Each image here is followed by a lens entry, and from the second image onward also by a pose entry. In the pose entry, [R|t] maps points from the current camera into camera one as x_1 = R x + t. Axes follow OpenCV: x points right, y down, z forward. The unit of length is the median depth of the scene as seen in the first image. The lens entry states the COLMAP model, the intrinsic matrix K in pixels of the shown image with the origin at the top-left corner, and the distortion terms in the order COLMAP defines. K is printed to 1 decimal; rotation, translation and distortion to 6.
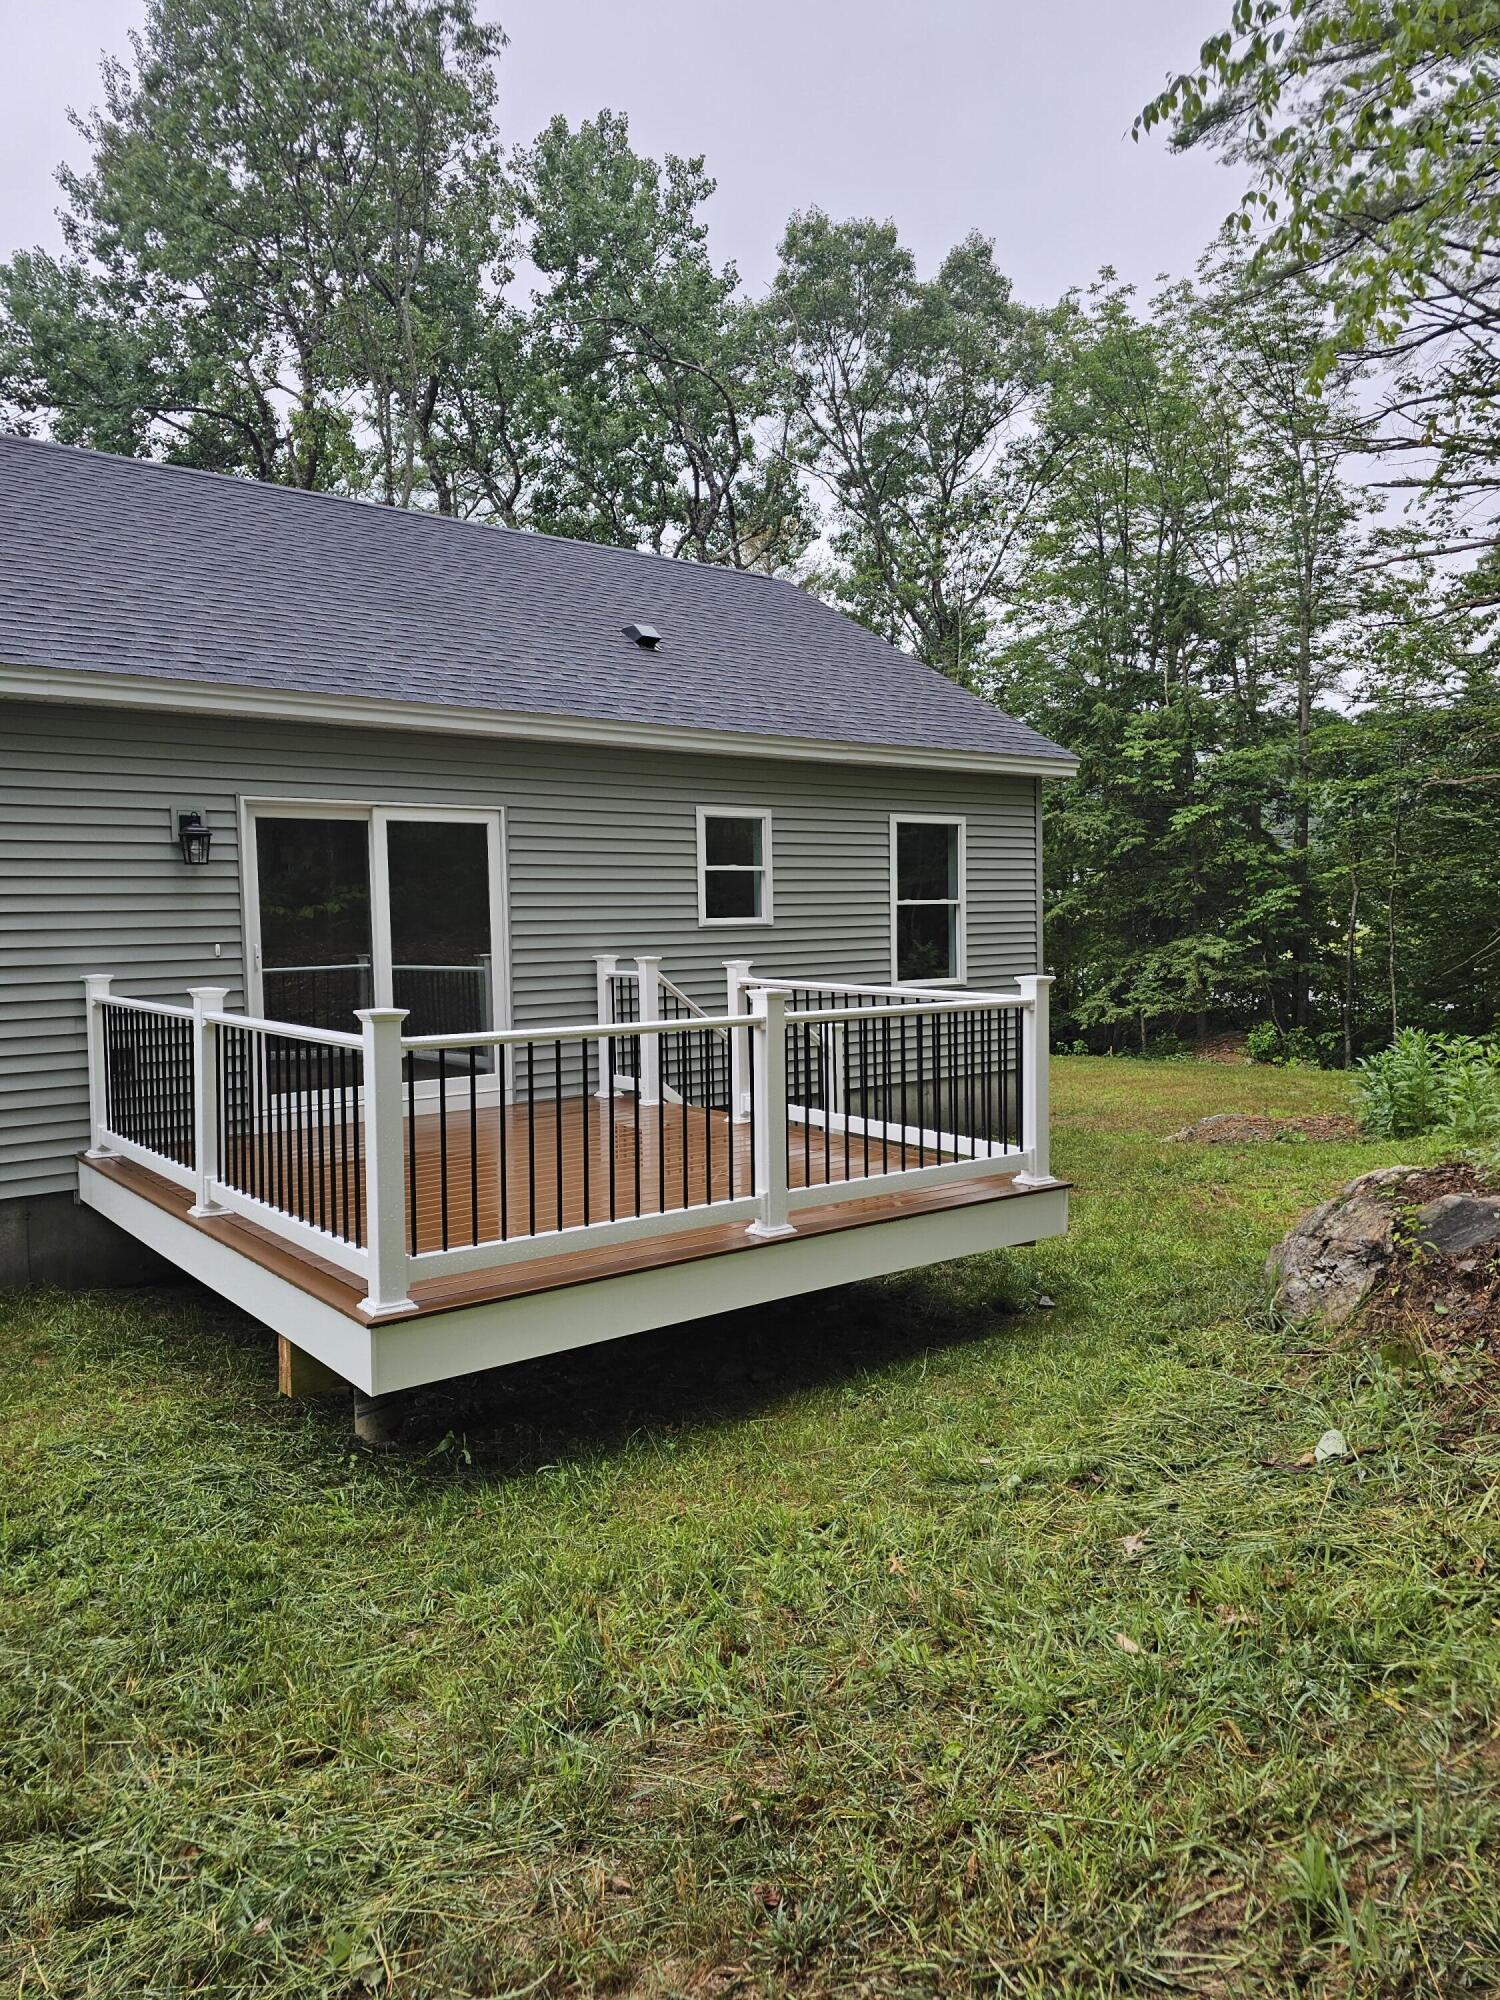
lens RADIAL K [[1311.1, 0, 747.2], [0, 1311.1, 996.2], [0, 0, 1]] dist [0.071818, -0.068851]
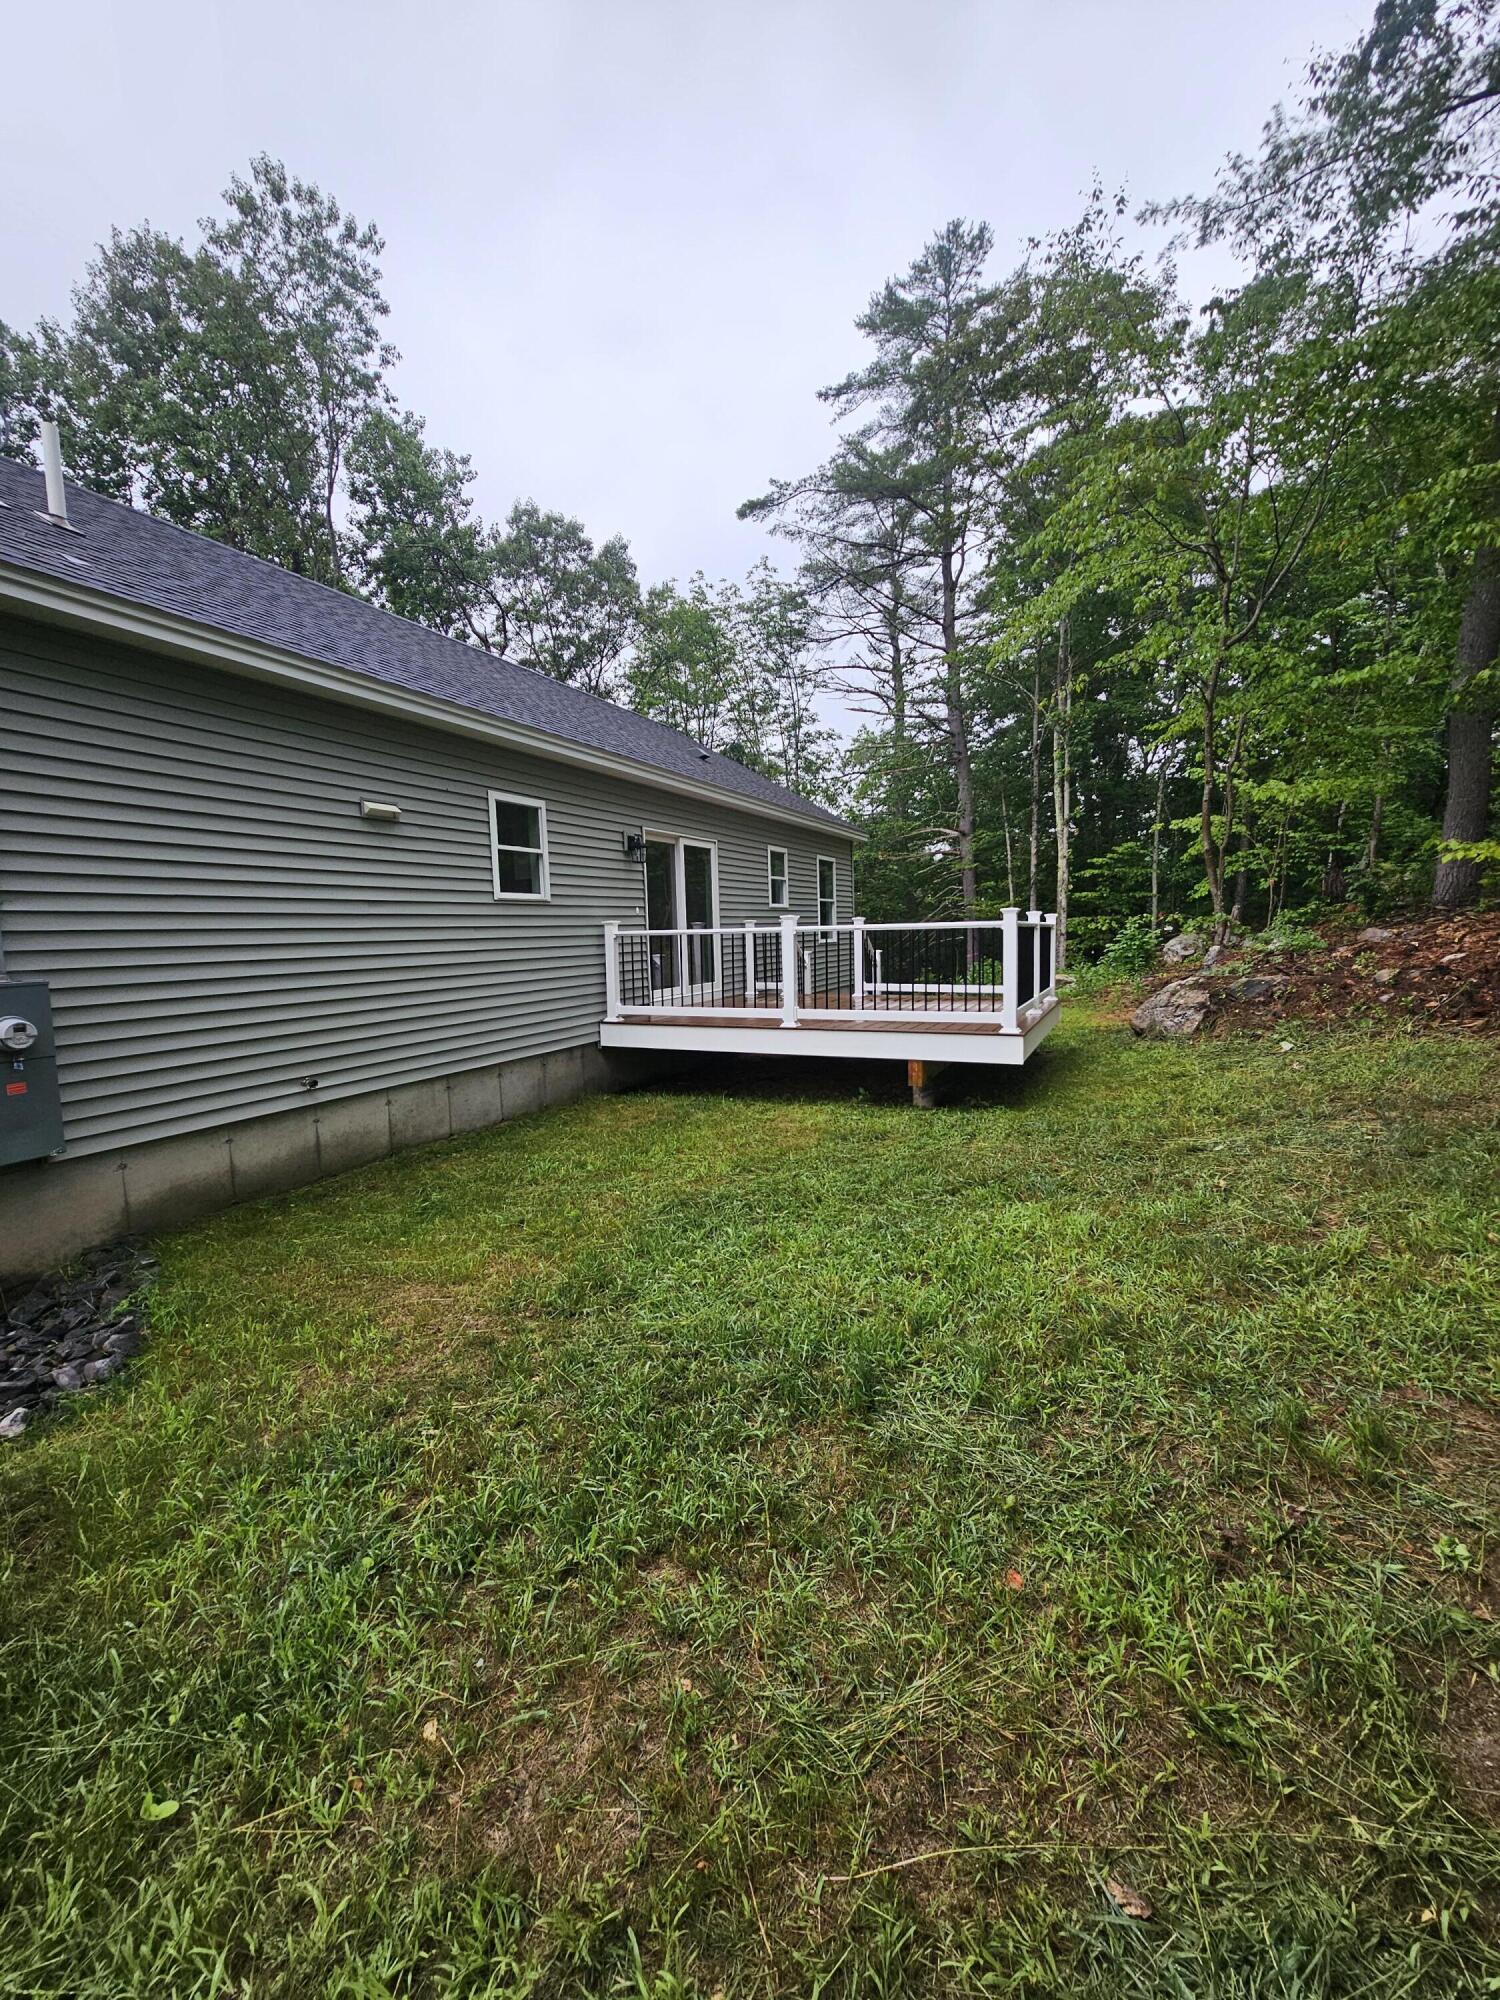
lens RADIAL K [[794.9, 0, 750.0], [0, 794.9, 1000.0], [0, 0, 1]] dist [0.000772, -0.001562]
pose [[0.899732, -0.045659, 0.434048, -0.643815], [0.038454, 0.998938, 0.025370, 0.057980], [-0.434746, -0.006135, 0.900532, -0.055741]]
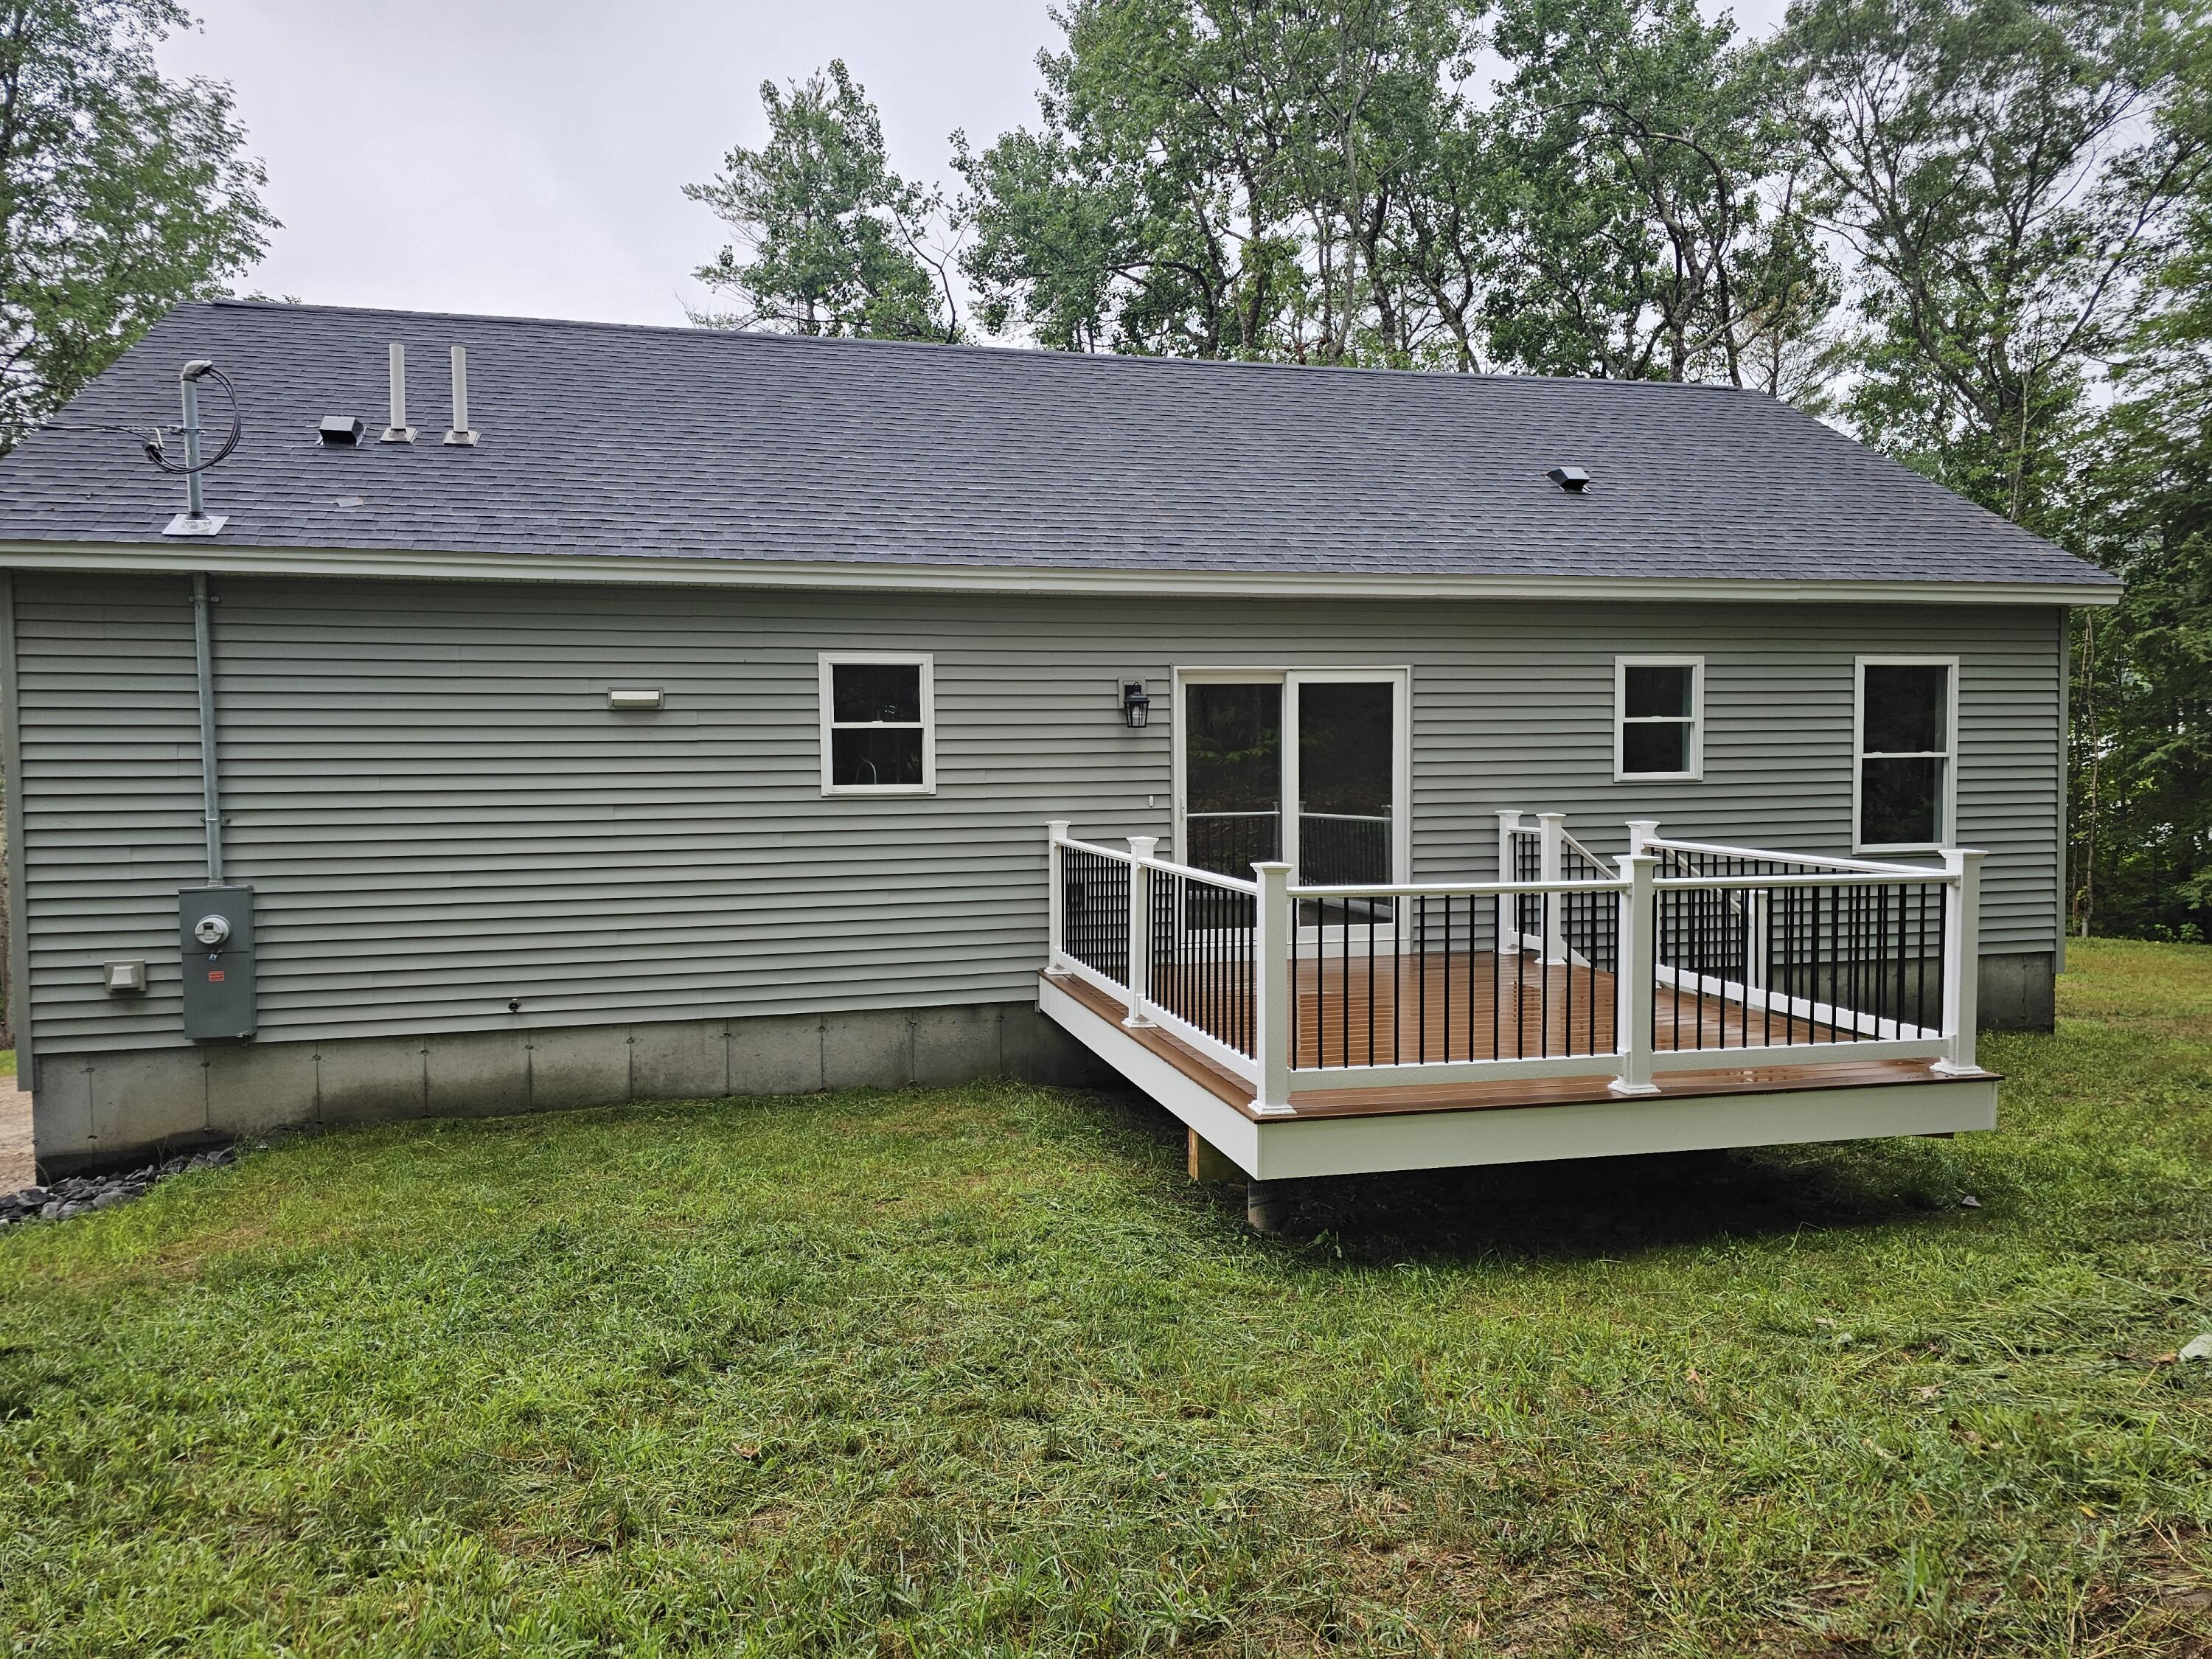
lens RADIAL K [[1450.1, 0, 1106.0], [0, 1450.1, 829.5], [0, 0, 1]] dist [0.071818, -0.068851]
pose [[0.916157, 0.027934, -0.399845, 0.056353], [-0.030386, 0.999538, 0.000206, -0.007992], [0.399666, 0.011961, 0.916583, -0.140172]]
